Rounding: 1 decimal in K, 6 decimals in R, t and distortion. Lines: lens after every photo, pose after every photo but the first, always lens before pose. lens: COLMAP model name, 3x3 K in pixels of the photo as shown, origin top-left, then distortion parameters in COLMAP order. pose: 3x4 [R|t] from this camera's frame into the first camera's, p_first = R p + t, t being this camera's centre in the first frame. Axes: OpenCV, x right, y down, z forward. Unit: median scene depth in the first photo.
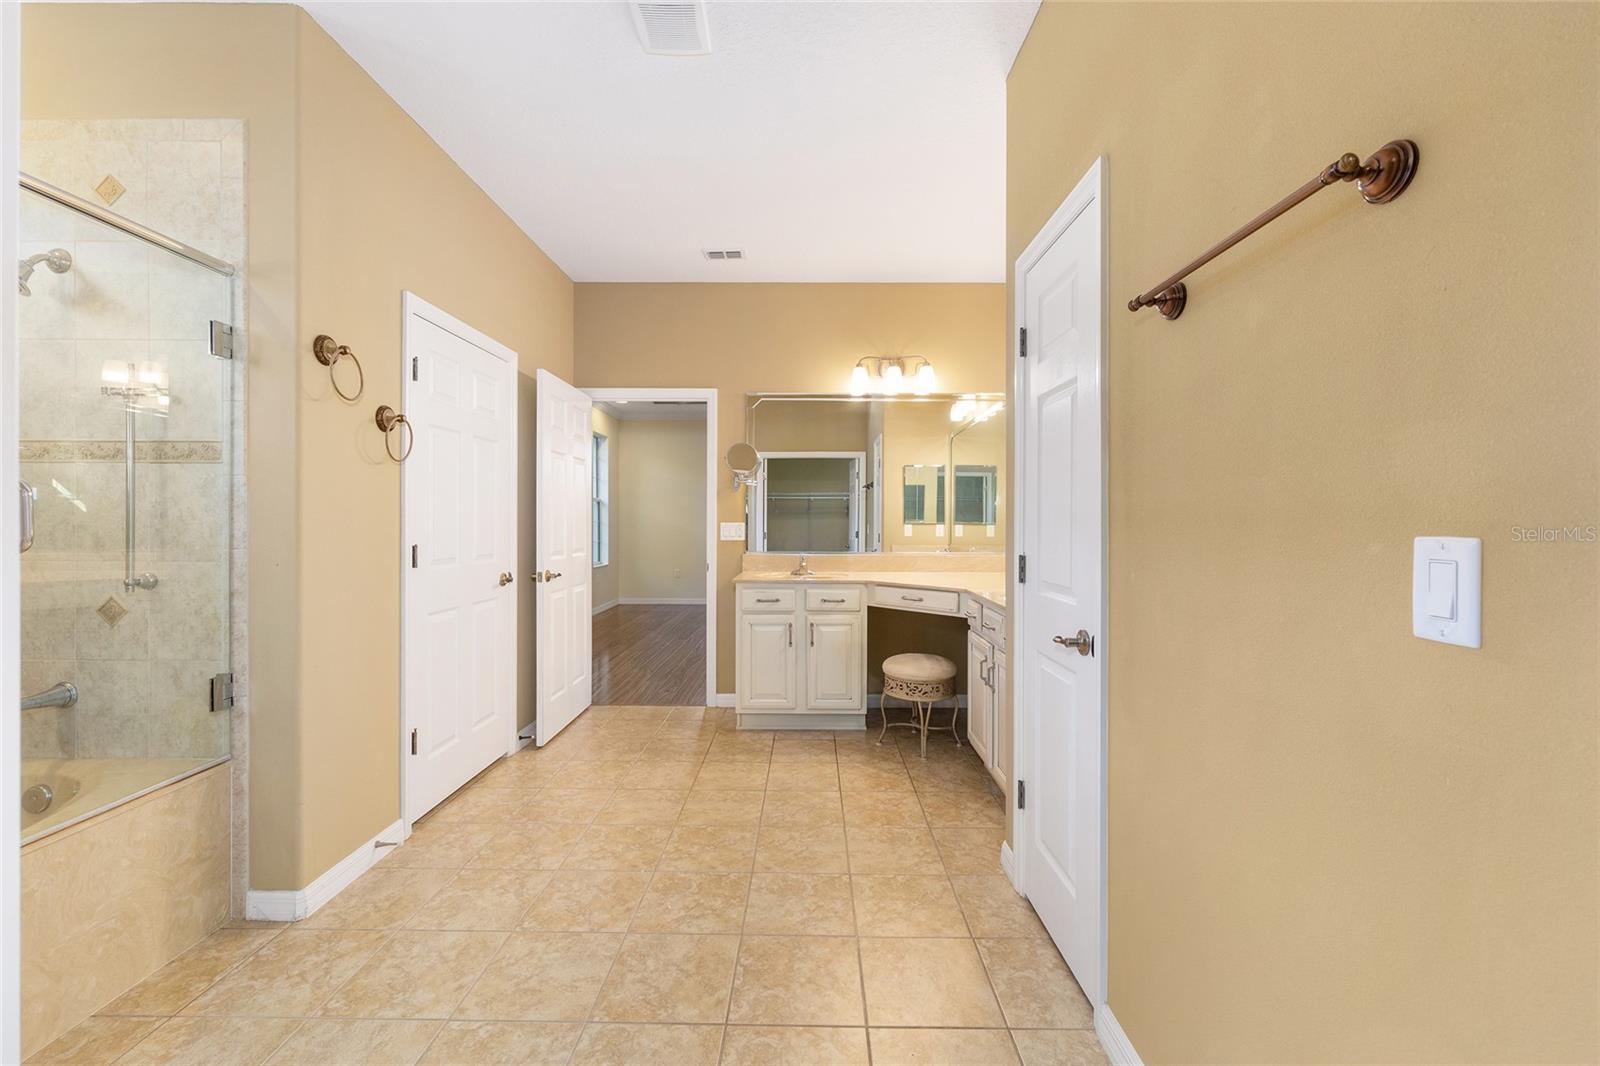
lens RADIAL K [[641.8, 0, 809.9], [0, 641.8, 530.6], [0, 0, 1]] dist [-0.002881, 0.000844]
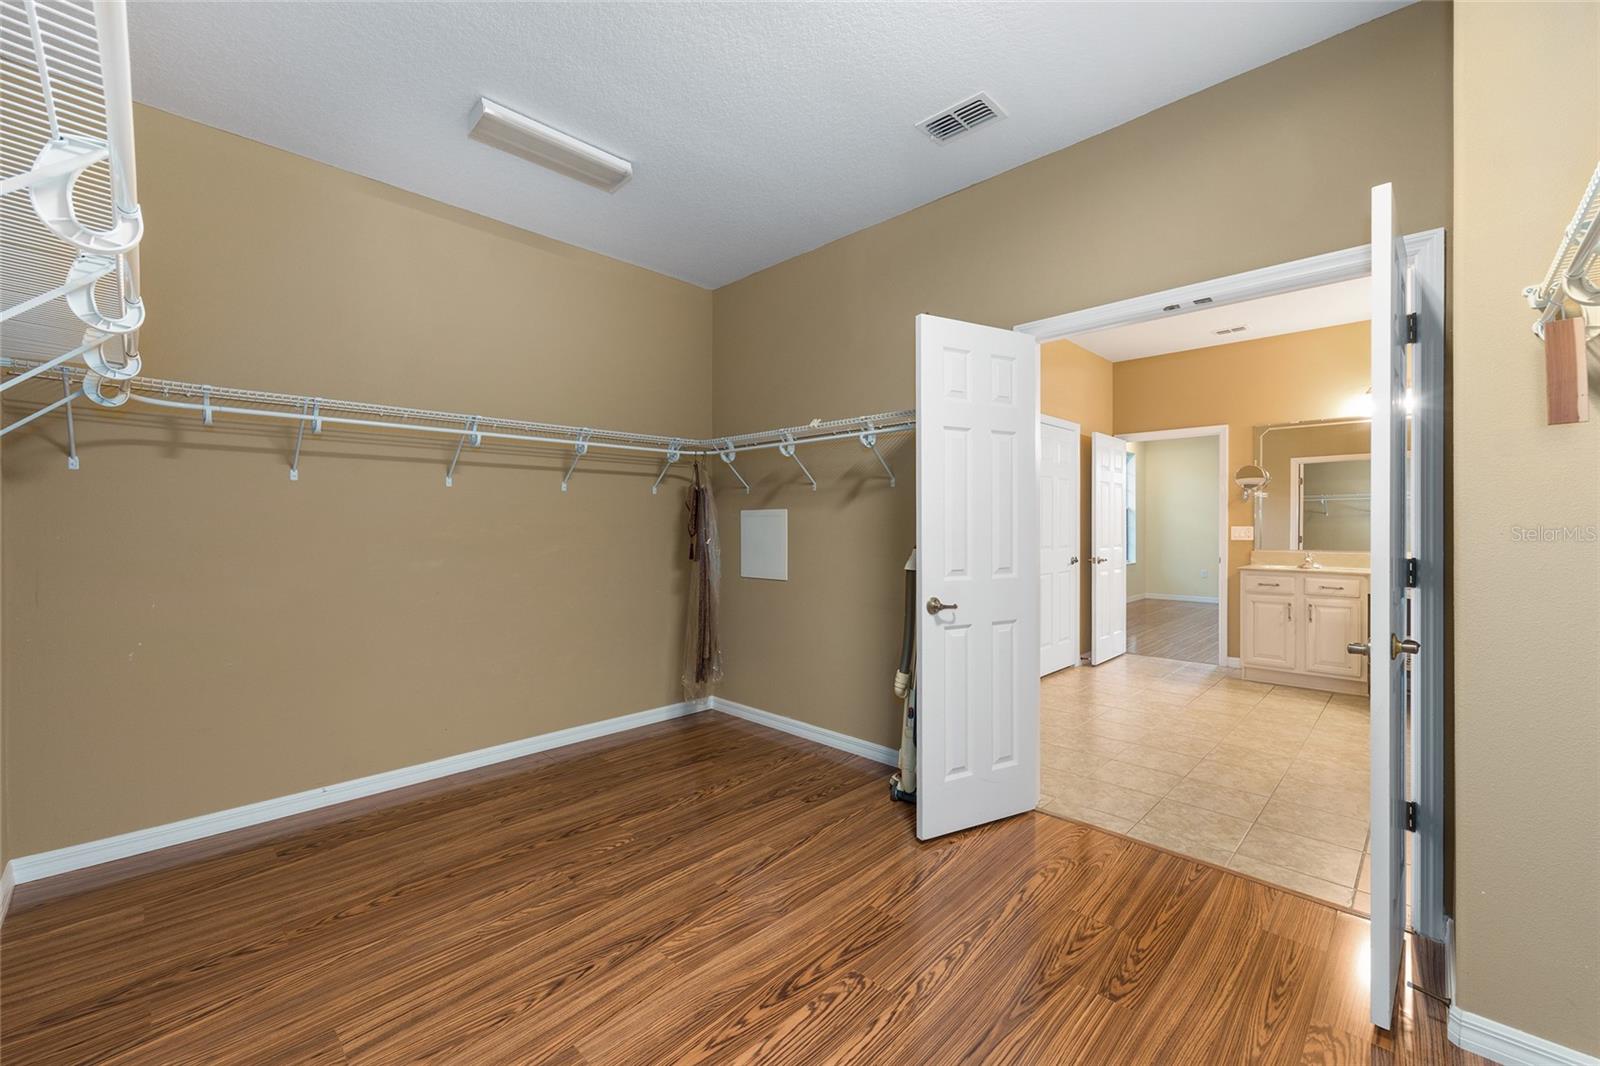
lens RADIAL K [[641.8, 0, 805.2], [0, 641.8, 525.1], [0, 0, 1]] dist [-0.002881, 0.000844]
pose [[0.713411, -0.004546, -0.700731, 0.181380], [-0.007473, 0.999873, -0.014095, 0.011404], [0.700706, 0.015292, 0.713286, -0.627373]]
